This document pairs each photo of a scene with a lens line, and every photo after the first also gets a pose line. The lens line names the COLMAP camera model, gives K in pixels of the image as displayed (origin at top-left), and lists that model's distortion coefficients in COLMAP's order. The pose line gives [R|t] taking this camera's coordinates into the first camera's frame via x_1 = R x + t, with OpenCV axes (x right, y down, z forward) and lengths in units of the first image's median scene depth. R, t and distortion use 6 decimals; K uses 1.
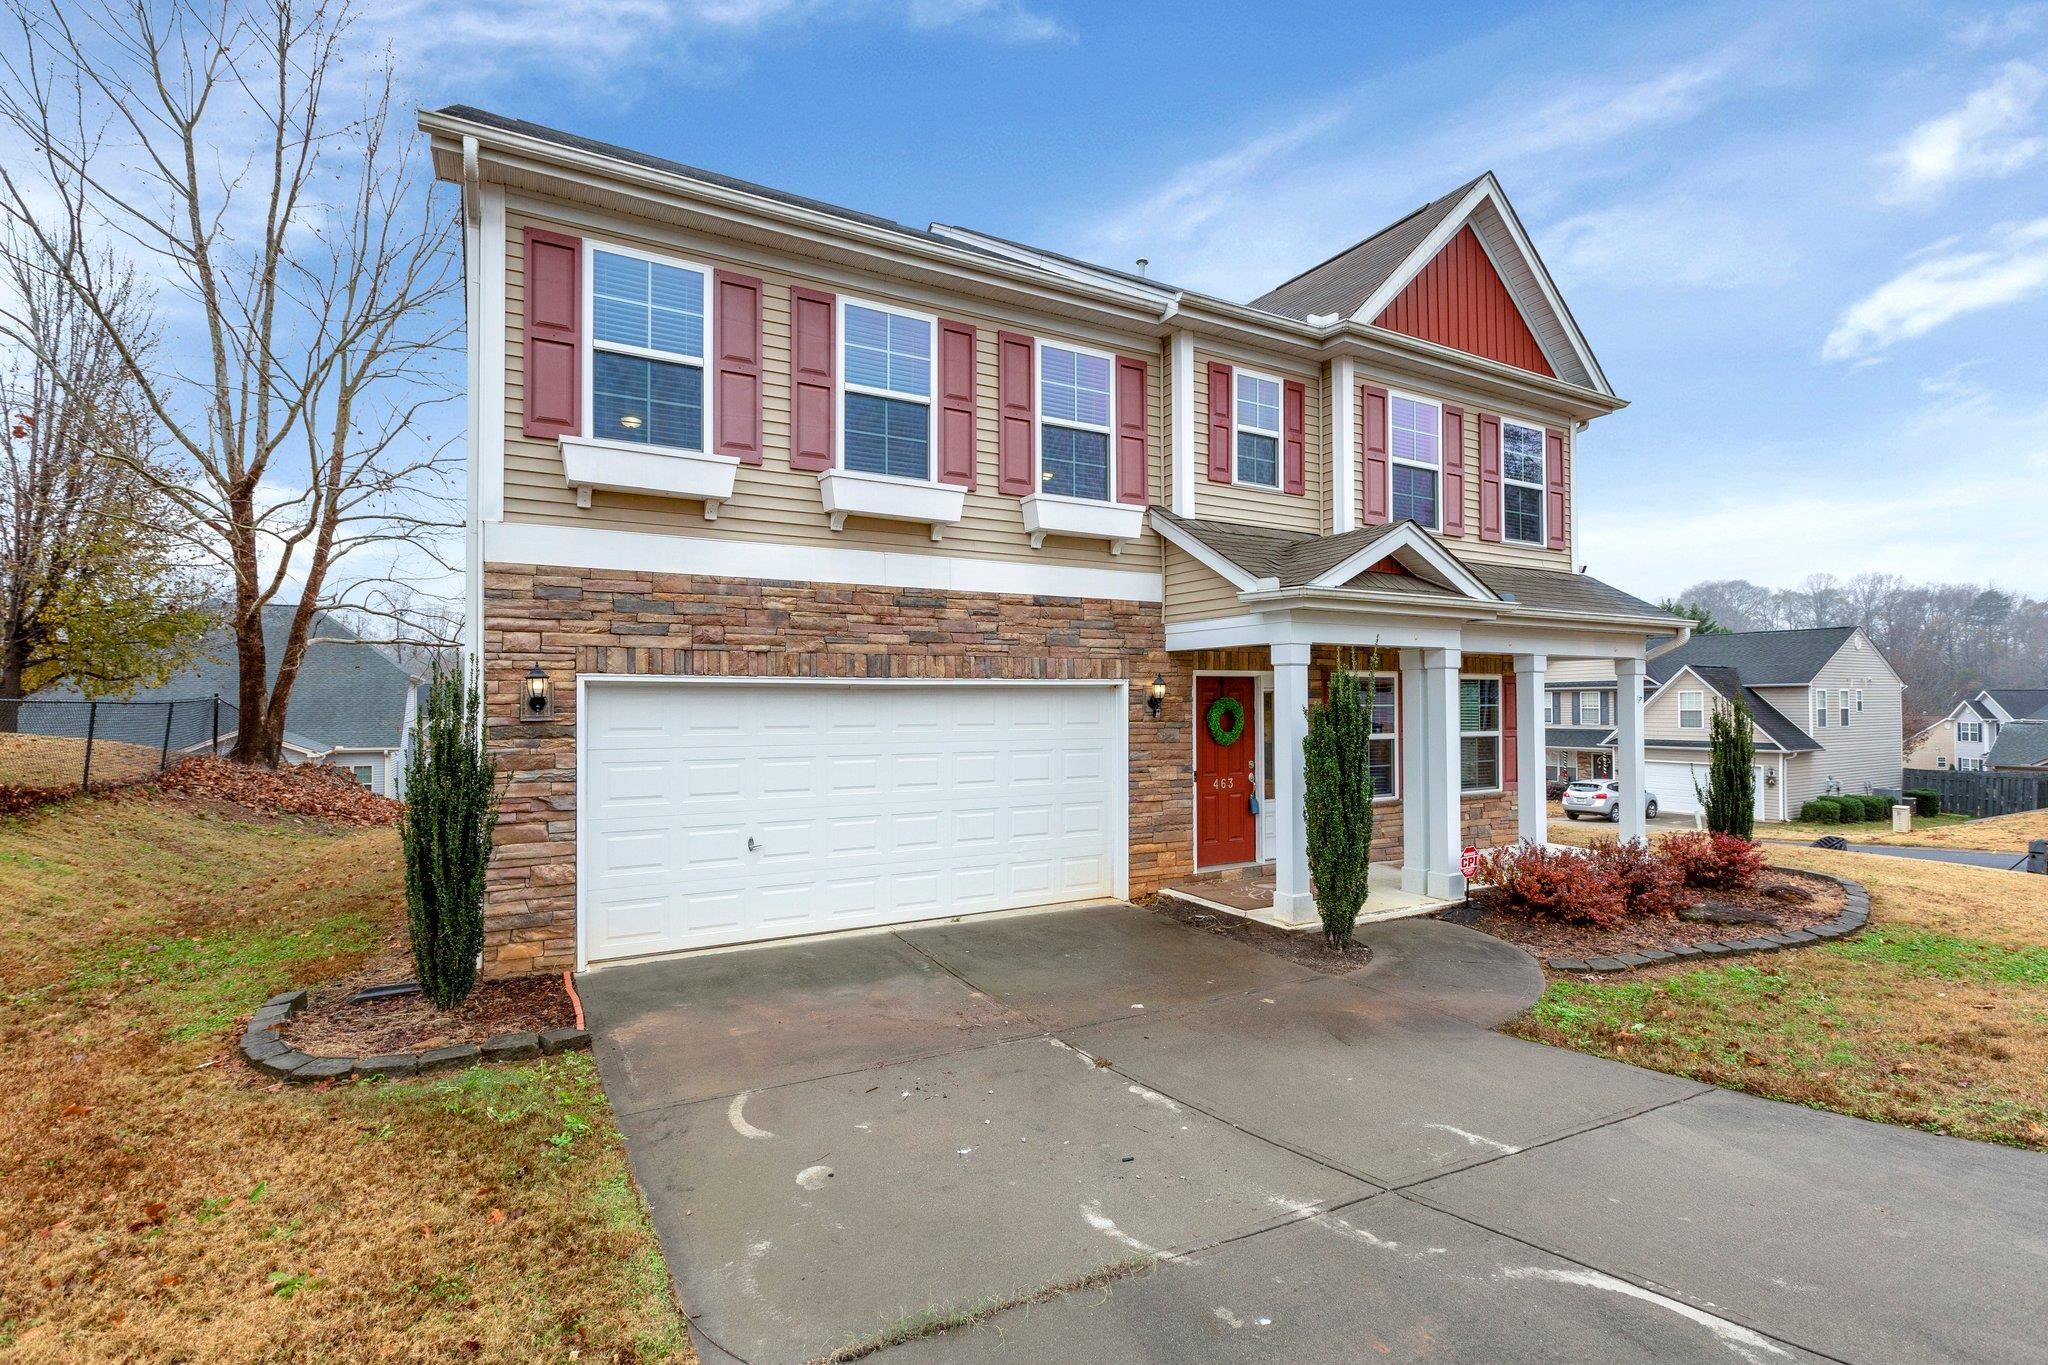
lens RADIAL K [[943.5, 0, 1017.6], [0, 943.5, 689.2], [0, 0, 1]] dist [-0.005747, -0.000710]
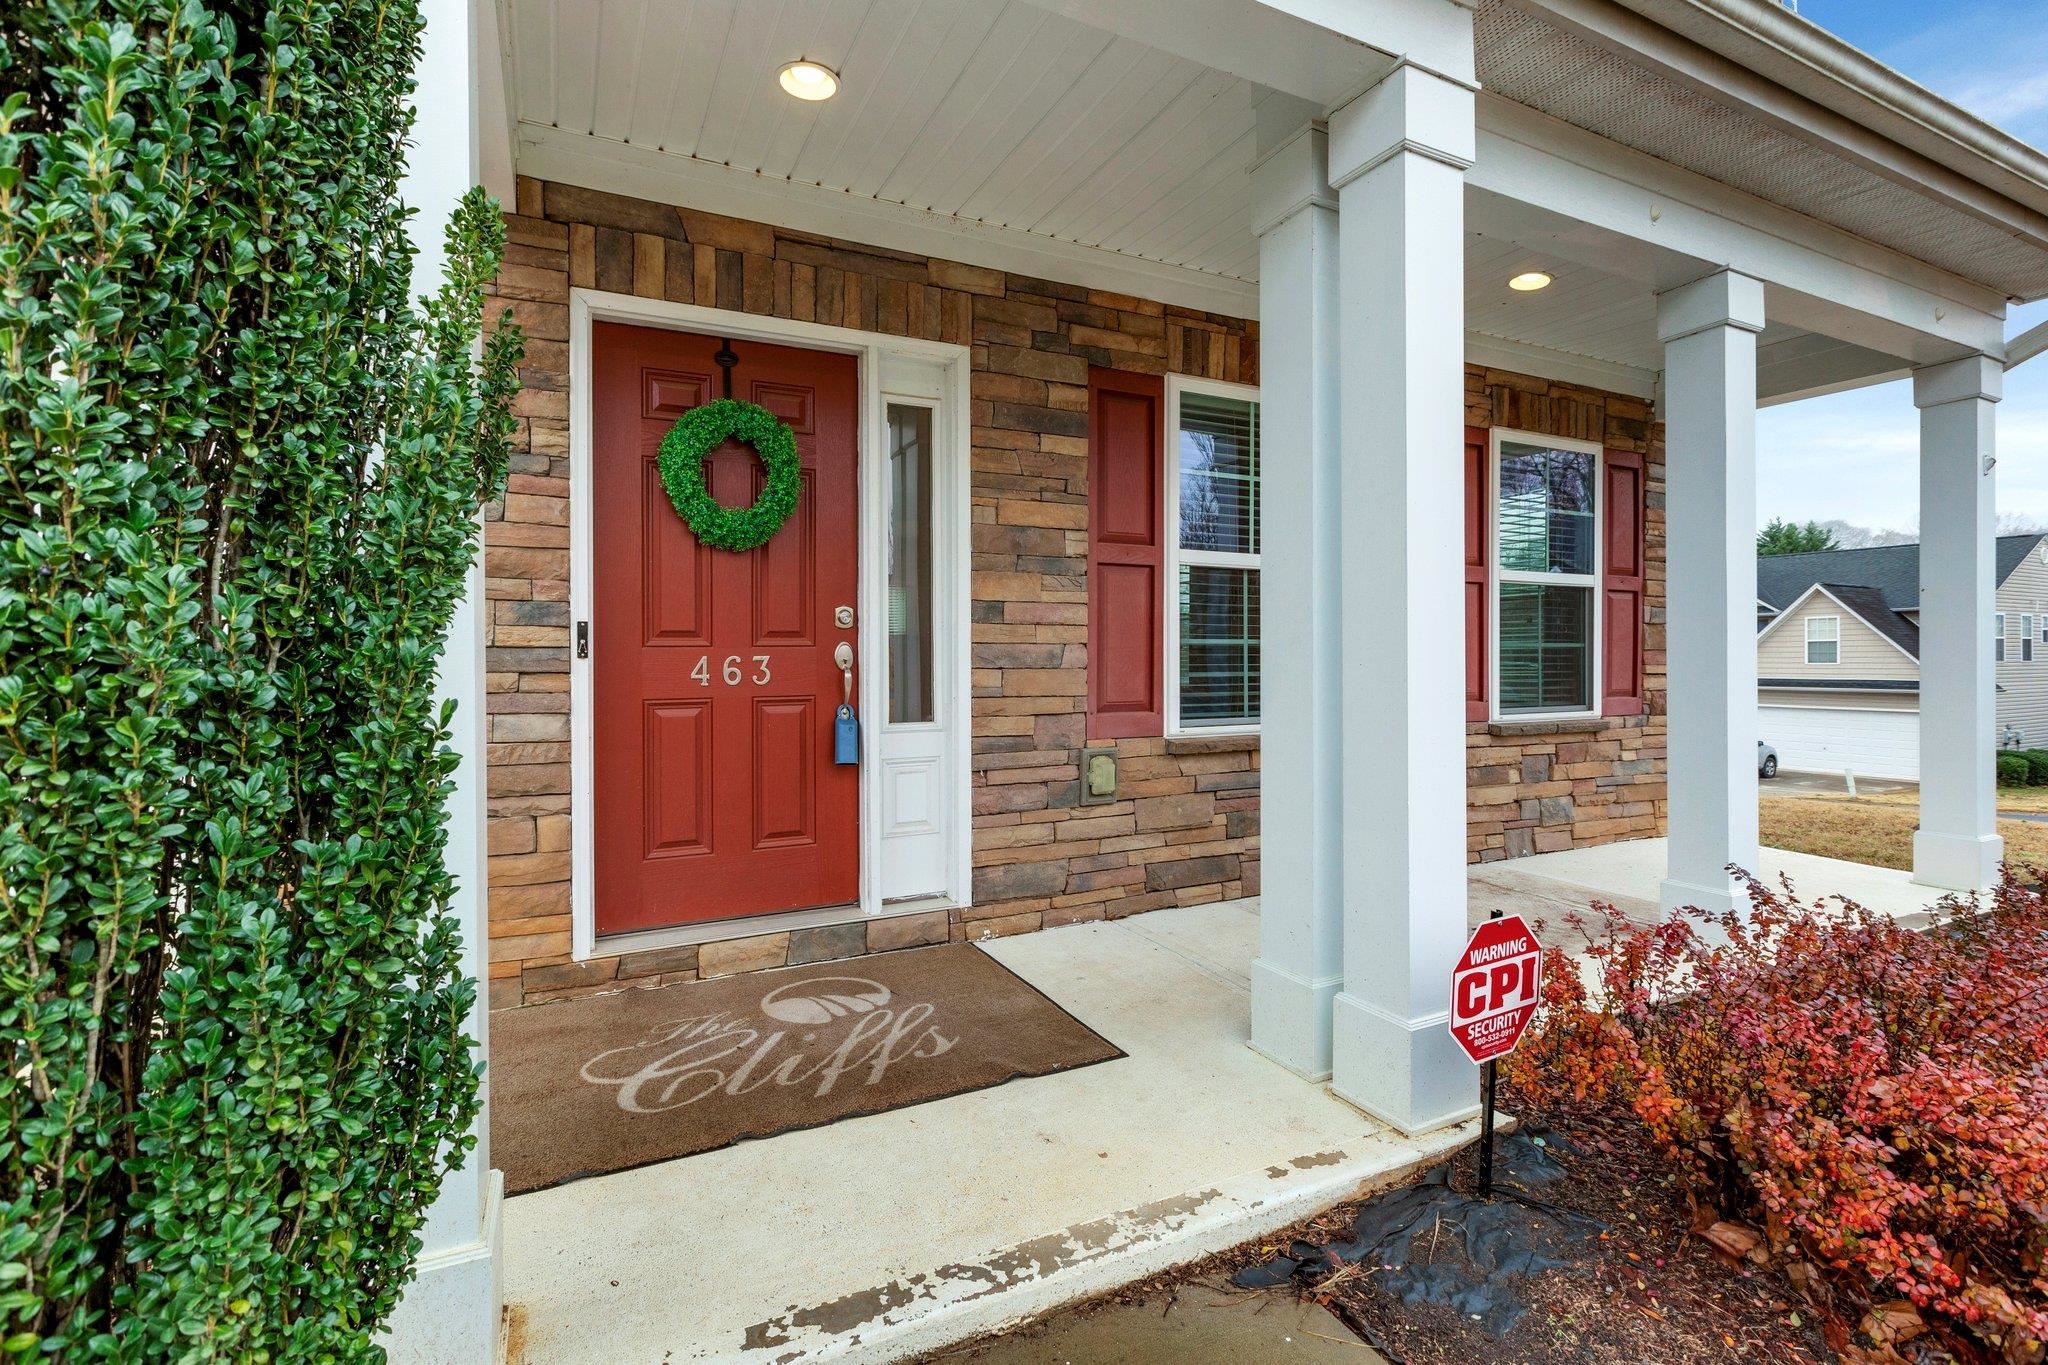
lens RADIAL K [[943.5, 0, 1033.9], [0, 943.5, 672.6], [0, 0, 1]] dist [-0.005747, -0.000710]
pose [[0.999067, 0.000149, -0.043187, 0.277798], [0.001111, 0.999574, 0.029156, 0.075767], [0.043173, -0.029177, 0.998641, 0.566217]]
